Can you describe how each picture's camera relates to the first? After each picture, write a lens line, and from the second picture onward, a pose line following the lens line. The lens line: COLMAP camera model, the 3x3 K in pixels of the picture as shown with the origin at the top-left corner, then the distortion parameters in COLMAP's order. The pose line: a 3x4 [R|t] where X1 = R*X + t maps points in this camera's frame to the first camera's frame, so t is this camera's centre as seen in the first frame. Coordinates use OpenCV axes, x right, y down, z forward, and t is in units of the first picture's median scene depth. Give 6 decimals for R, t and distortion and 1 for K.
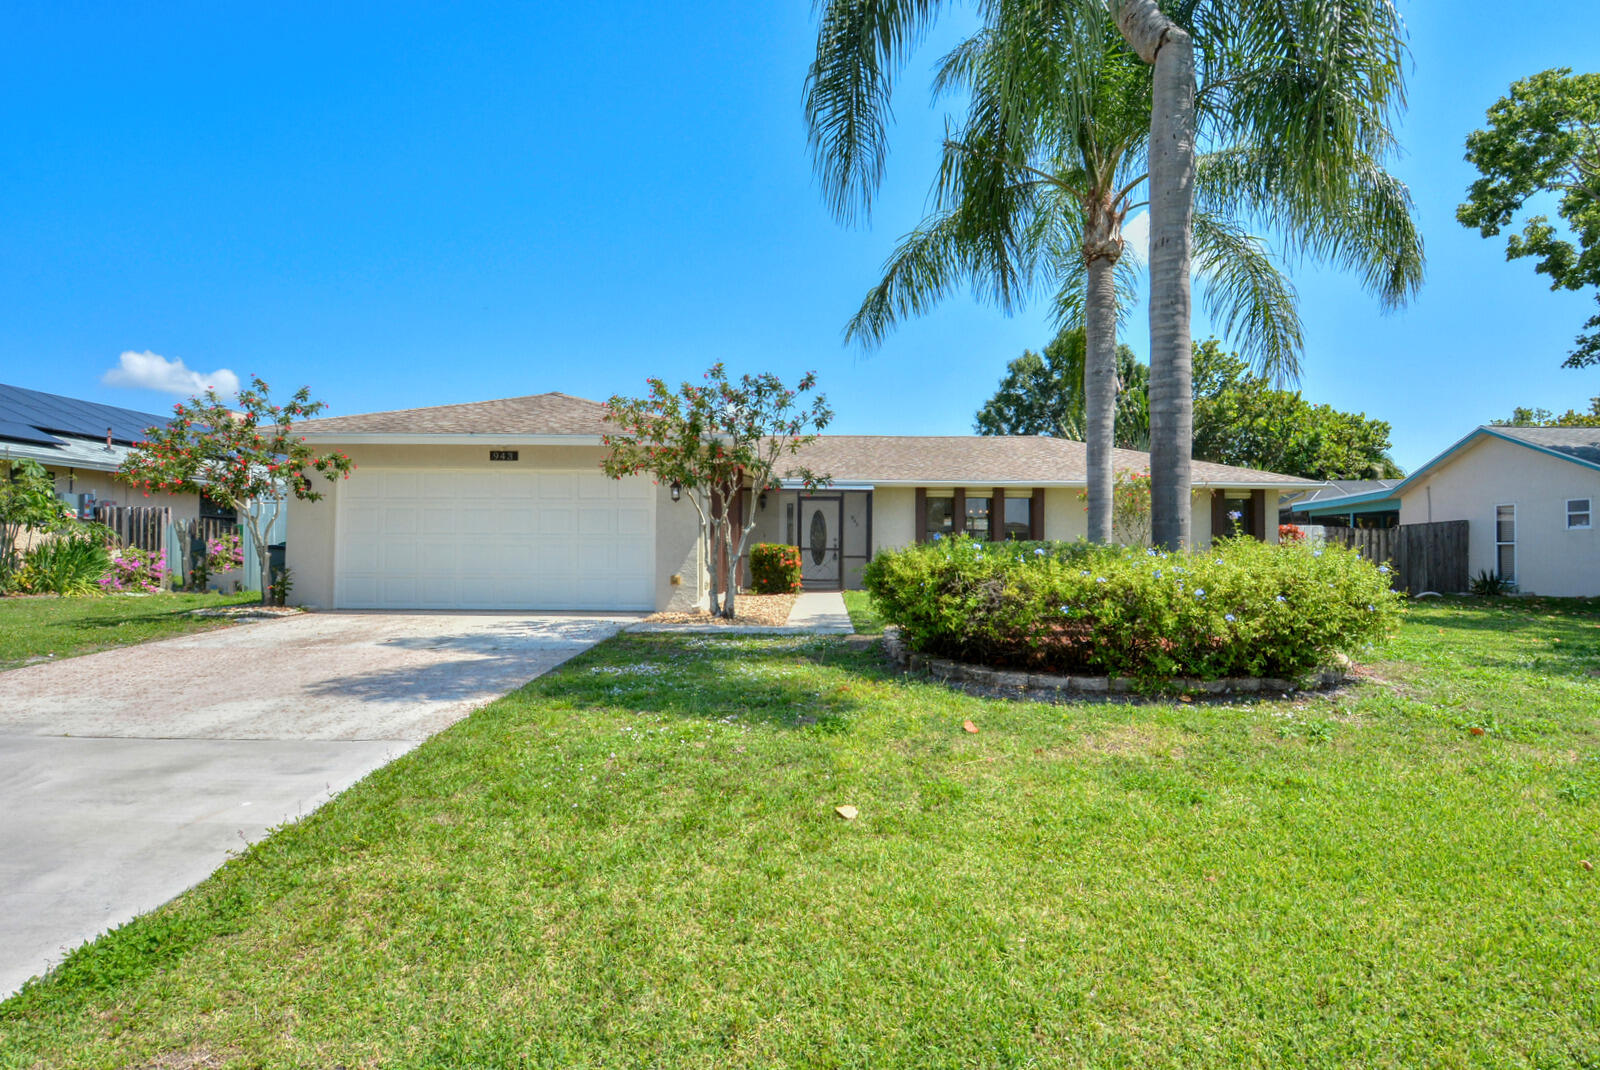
lens RADIAL K [[842.2, 0, 804.2], [0, 842.2, 534.5], [0, 0, 1]] dist [0.016605, -0.027946]
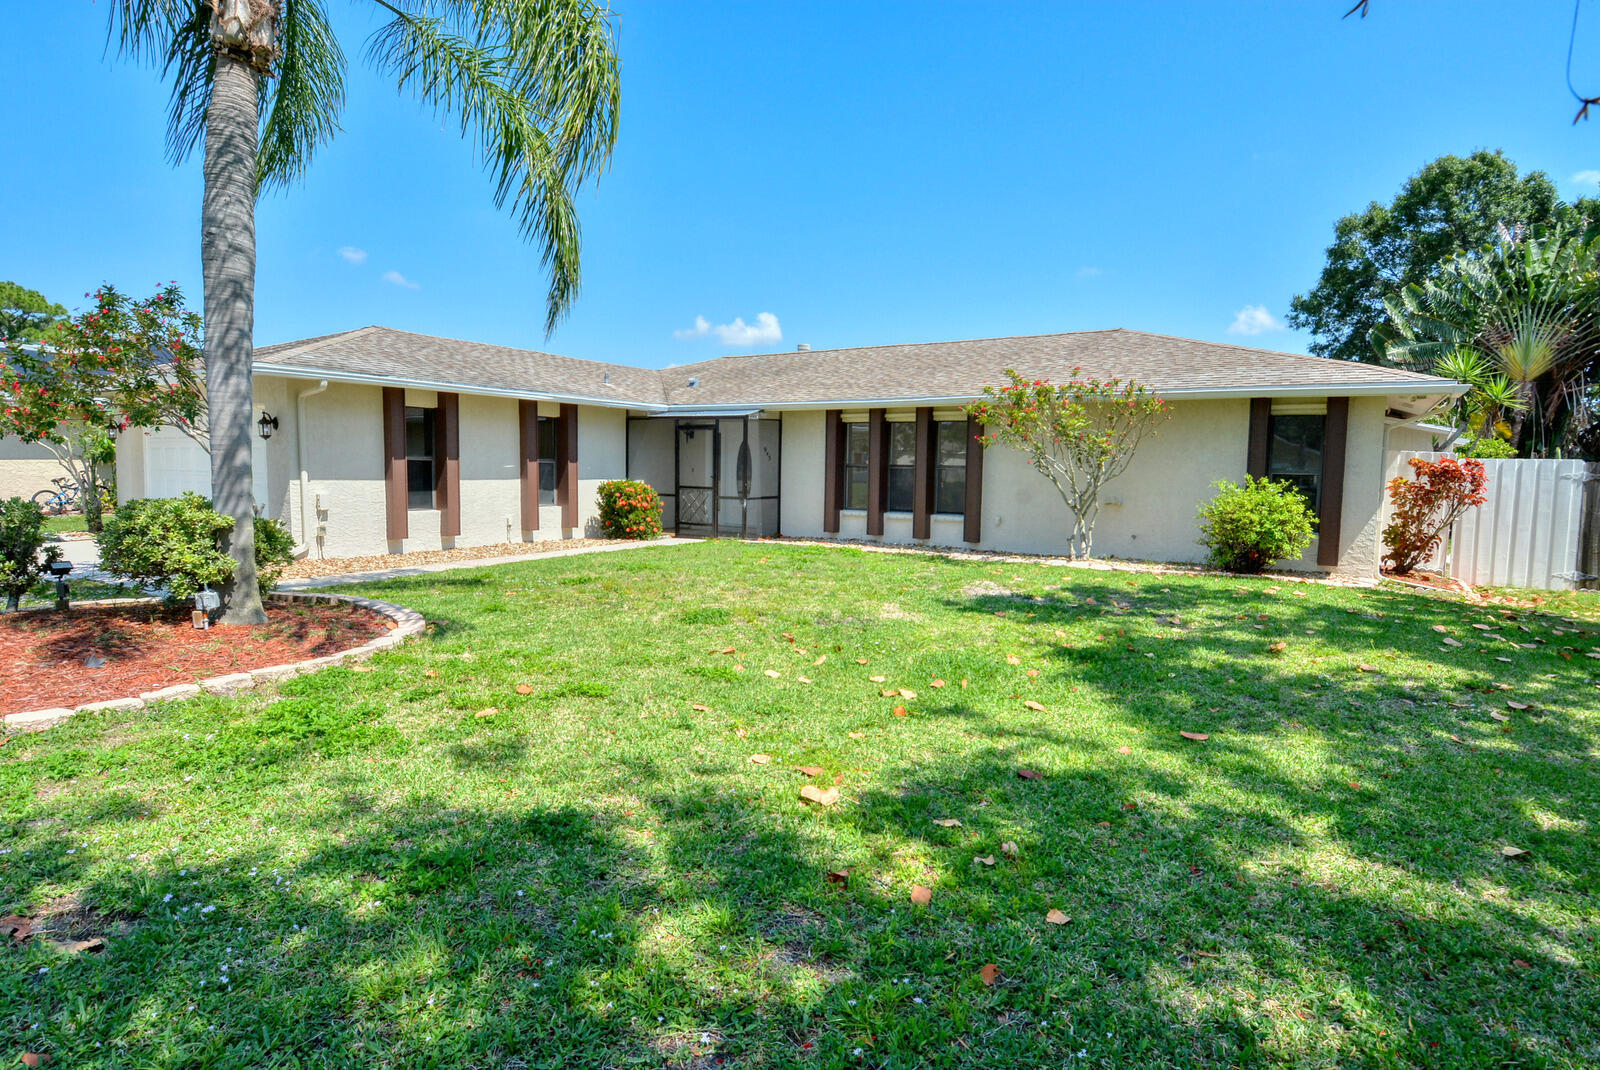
lens RADIAL K [[842.2, 0, 804.2], [0, 842.2, 534.5], [0, 0, 1]] dist [0.016605, -0.027946]
pose [[0.861429, 0.046908, -0.505707, 0.519642], [-0.001486, 0.995954, 0.089850, -0.010880], [0.507876, -0.076648, 0.858014, 0.305374]]
